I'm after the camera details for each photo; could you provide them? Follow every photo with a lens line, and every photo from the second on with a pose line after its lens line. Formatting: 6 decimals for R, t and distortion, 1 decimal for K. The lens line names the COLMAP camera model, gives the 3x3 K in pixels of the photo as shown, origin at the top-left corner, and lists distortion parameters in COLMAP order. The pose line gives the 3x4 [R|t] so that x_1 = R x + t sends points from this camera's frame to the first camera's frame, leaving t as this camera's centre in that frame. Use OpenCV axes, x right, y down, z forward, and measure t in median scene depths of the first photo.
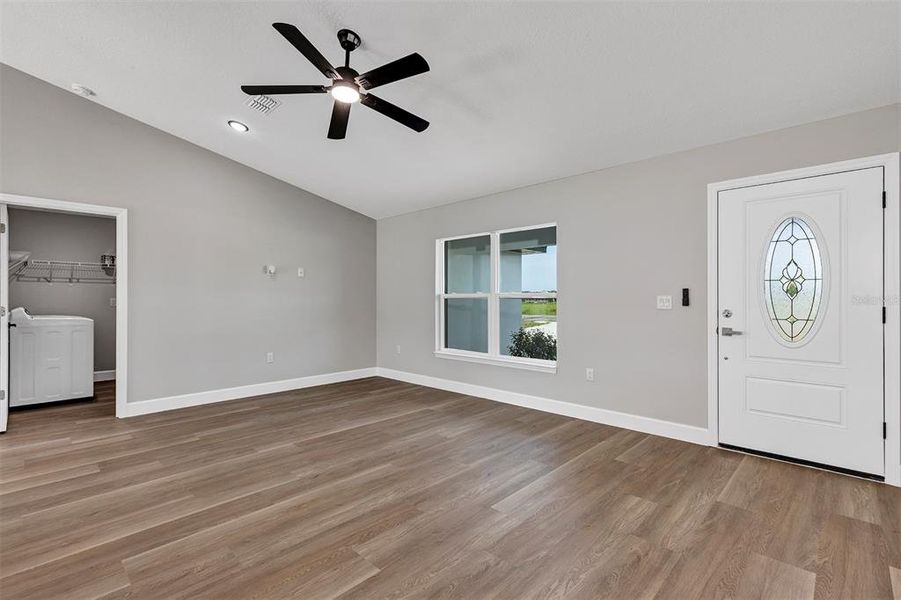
lens RADIAL K [[415.0, 0, 450.5], [0, 415.0, 300.0], [0, 0, 1]] dist [-0.001166, -0.000446]
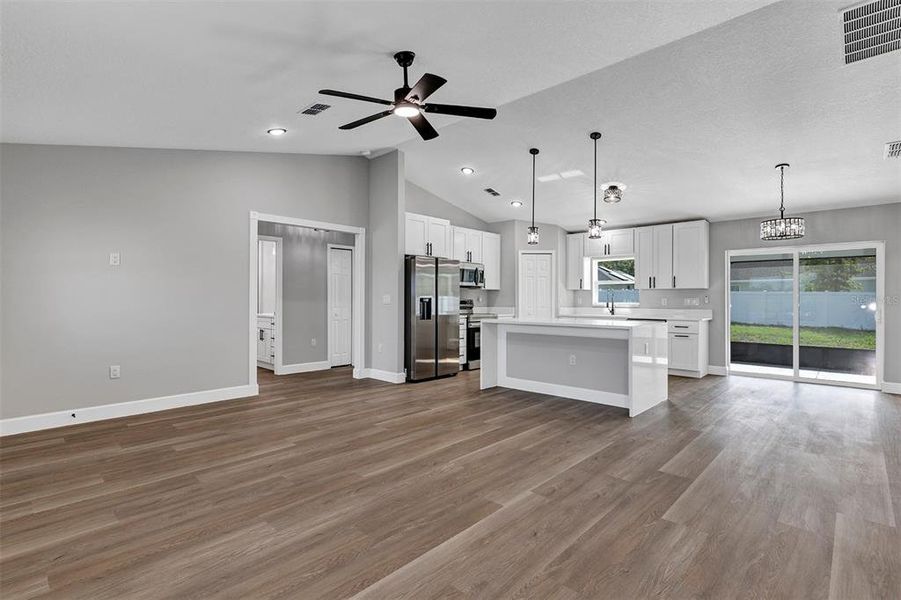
lens RADIAL K [[435.9, 0, 450.5], [0, 435.9, 300.0], [0, 0, 1]] dist [0.001002, 0.000470]
pose [[-0.999940, -0.001467, -0.010824, -0.315590], [-0.001515, 0.999989, 0.004439, -0.000928], [0.010817, 0.004455, -0.999932, 1.911041]]
